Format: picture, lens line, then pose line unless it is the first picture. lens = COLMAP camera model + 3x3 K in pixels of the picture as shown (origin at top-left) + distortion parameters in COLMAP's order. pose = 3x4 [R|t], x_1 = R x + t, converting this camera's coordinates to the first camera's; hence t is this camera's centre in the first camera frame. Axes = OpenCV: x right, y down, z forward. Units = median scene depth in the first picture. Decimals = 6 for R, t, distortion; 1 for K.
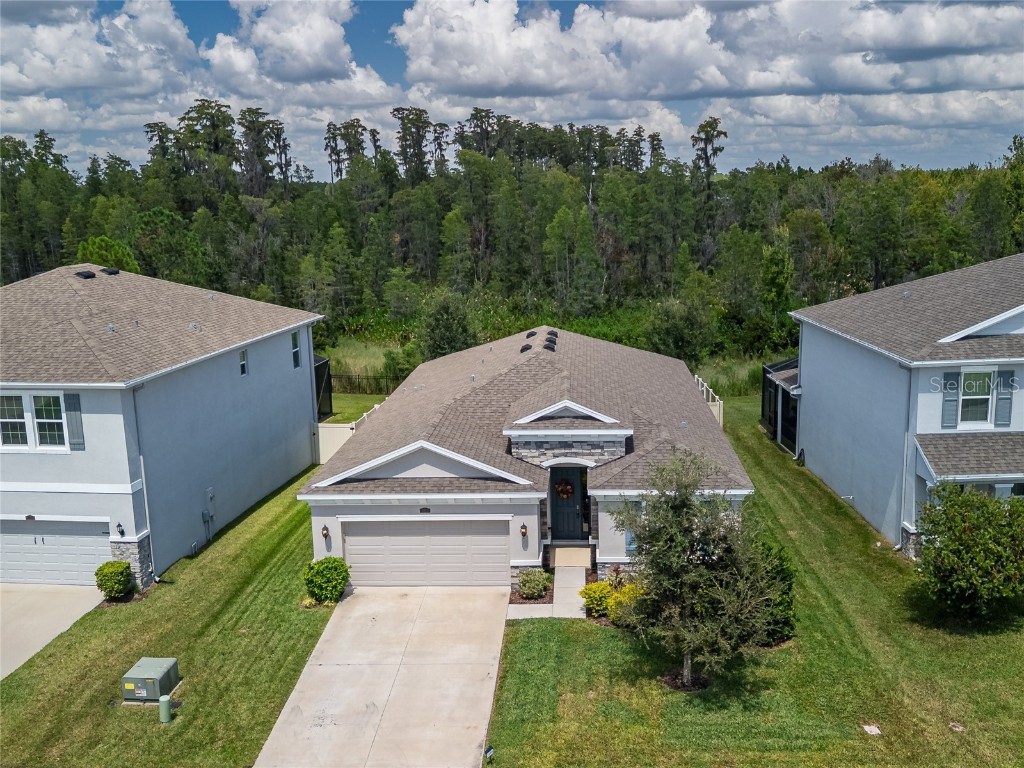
lens RADIAL K [[863.2, 0, 546.0], [0, 863.2, 397.0], [0, 0, 1]] dist [0.022360, -0.000542]
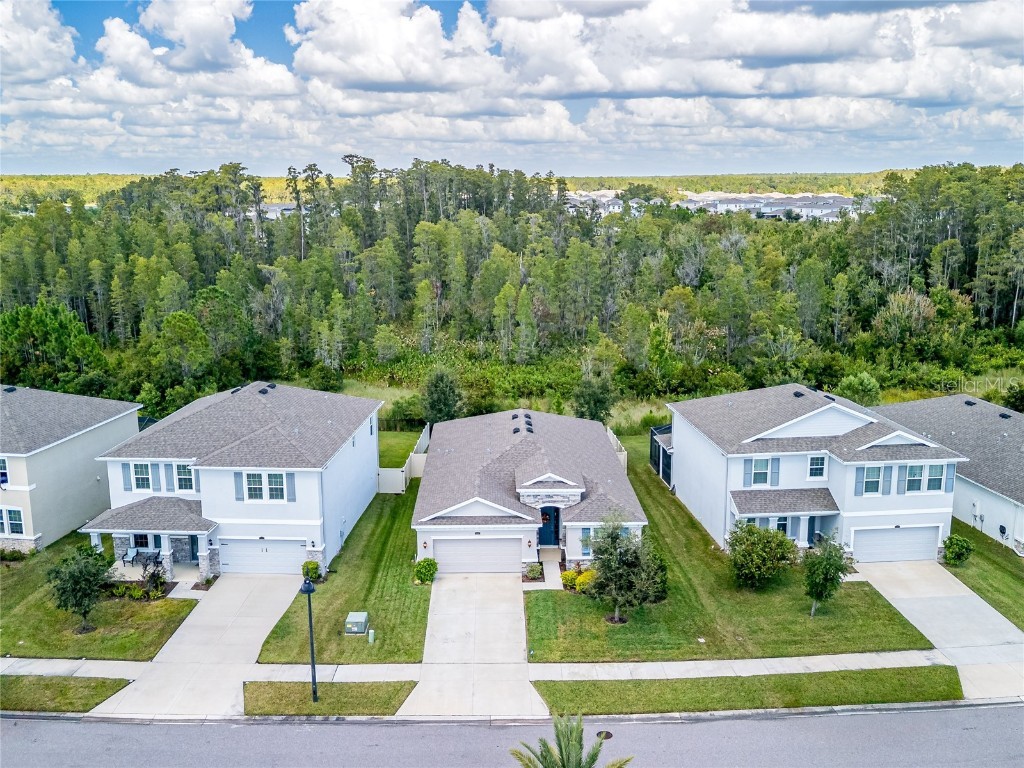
lens RADIAL K [[732.8, 0, 512.0], [0, 732.8, 384.0], [0, 0, 1]] dist [0.029240, -0.001875]
pose [[0.998072, 0.005071, 0.061863, -0.164101], [-0.004434, 0.999936, -0.010435, -0.180002], [-0.061912, 0.010140, 0.998030, -0.618844]]
